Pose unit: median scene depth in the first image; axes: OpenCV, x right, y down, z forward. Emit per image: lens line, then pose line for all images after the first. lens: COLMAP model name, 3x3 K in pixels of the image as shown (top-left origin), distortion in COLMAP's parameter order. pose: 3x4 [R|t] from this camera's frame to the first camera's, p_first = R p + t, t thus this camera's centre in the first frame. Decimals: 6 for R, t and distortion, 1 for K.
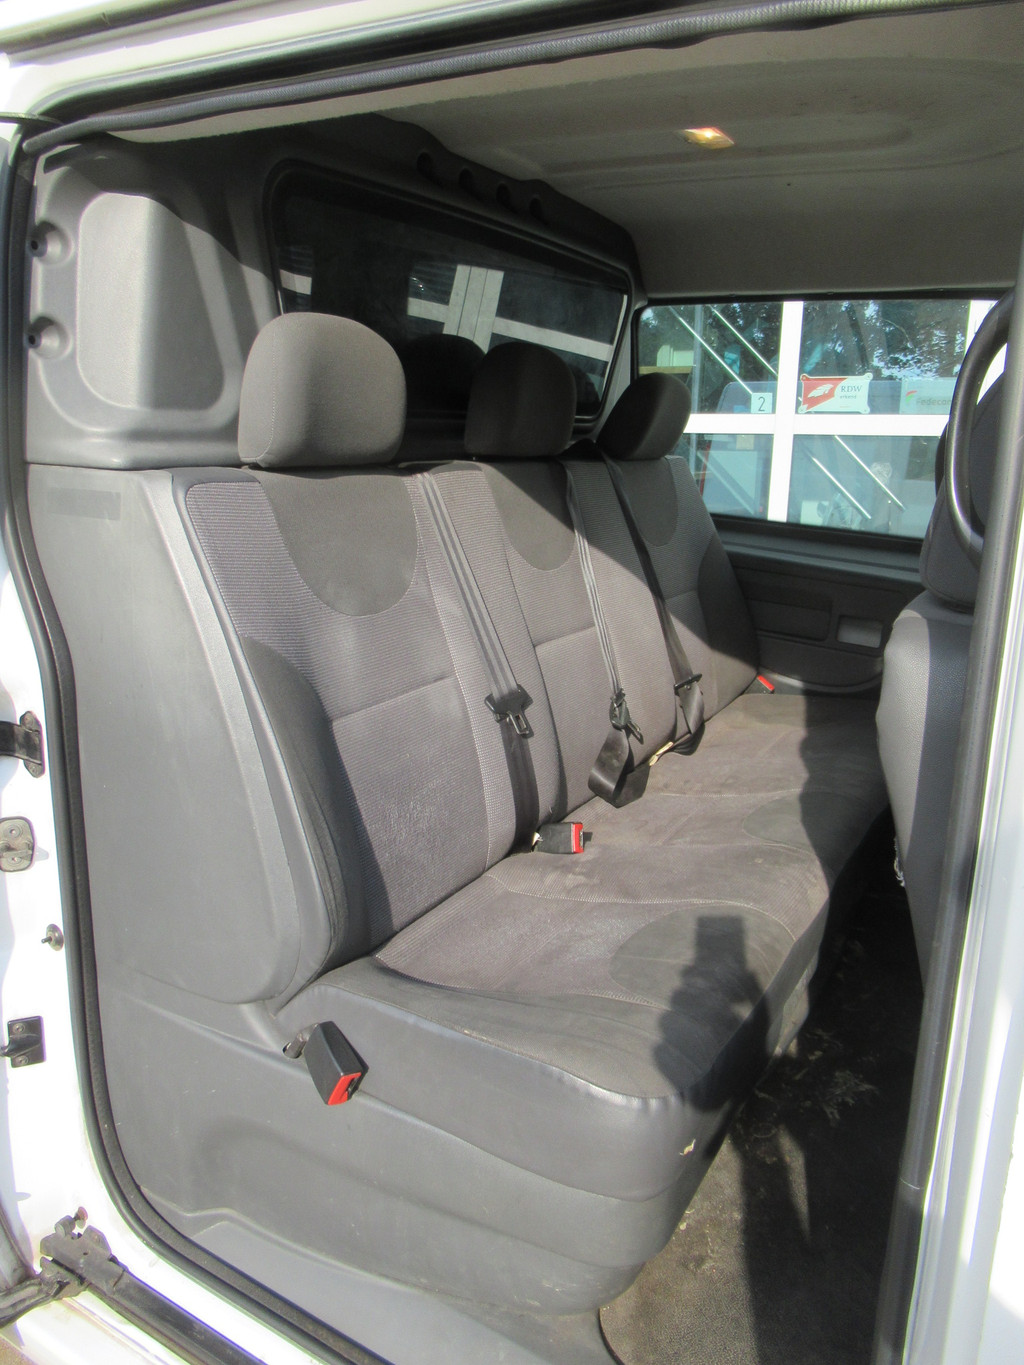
lens RADIAL K [[1003.6, 0, 512.0], [0, 1003.6, 682.5], [0, 0, 1]] dist [-0.005299, -0.002997]
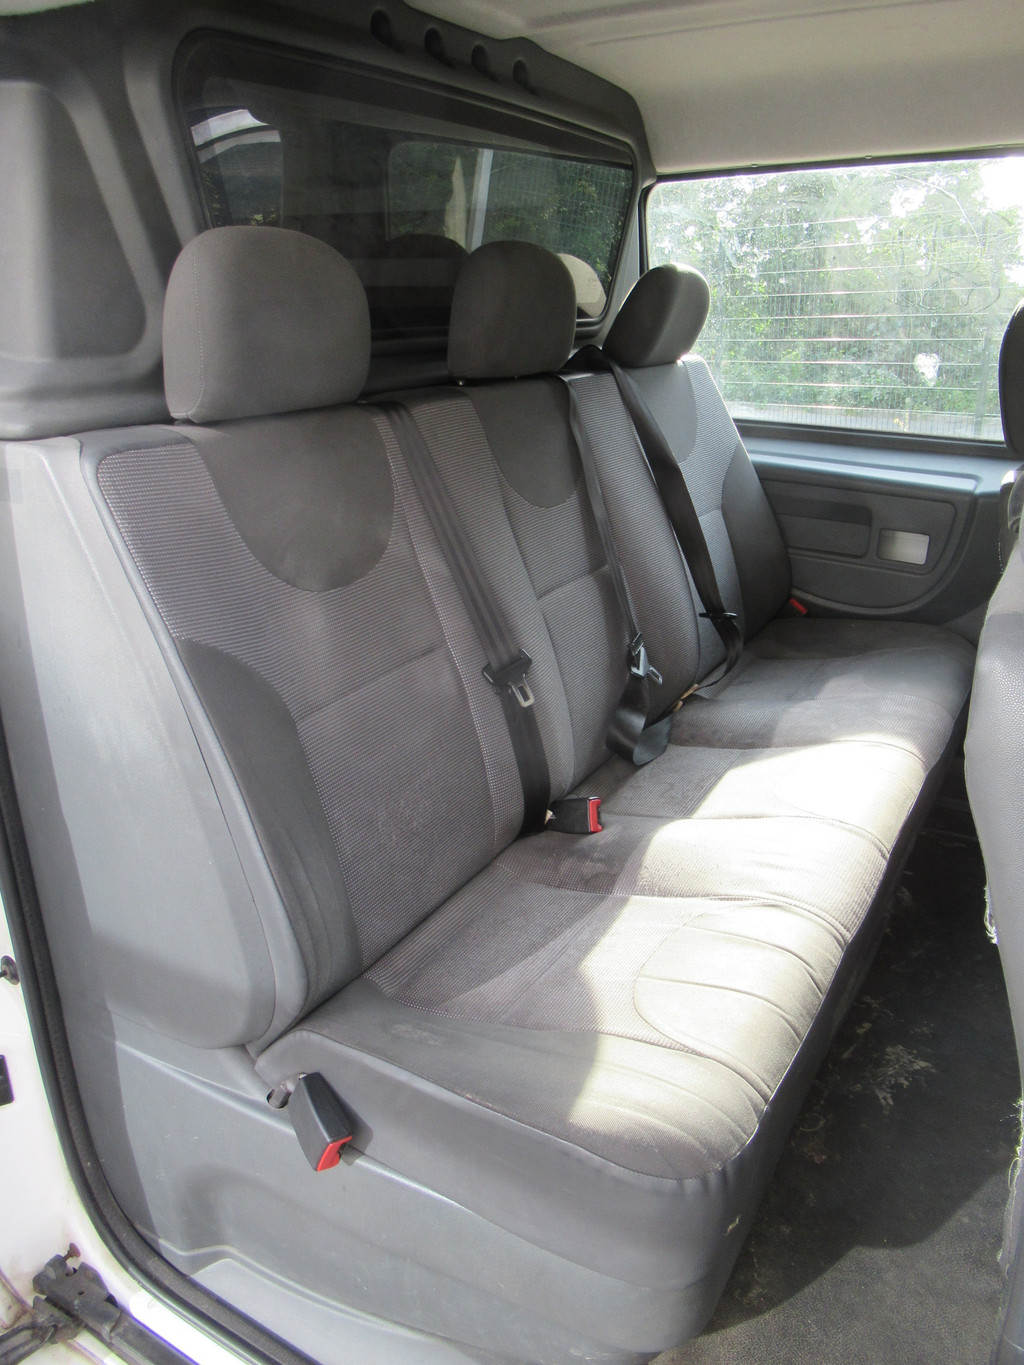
lens RADIAL K [[1003.6, 0, 512.0], [0, 1003.6, 682.5], [0, 0, 1]] dist [-0.005299, -0.002997]
pose [[0.998666, -0.044861, -0.025564, 0.022970], [0.047302, 0.993388, 0.104609, -0.069930], [0.020702, -0.105679, 0.994185, 0.144815]]
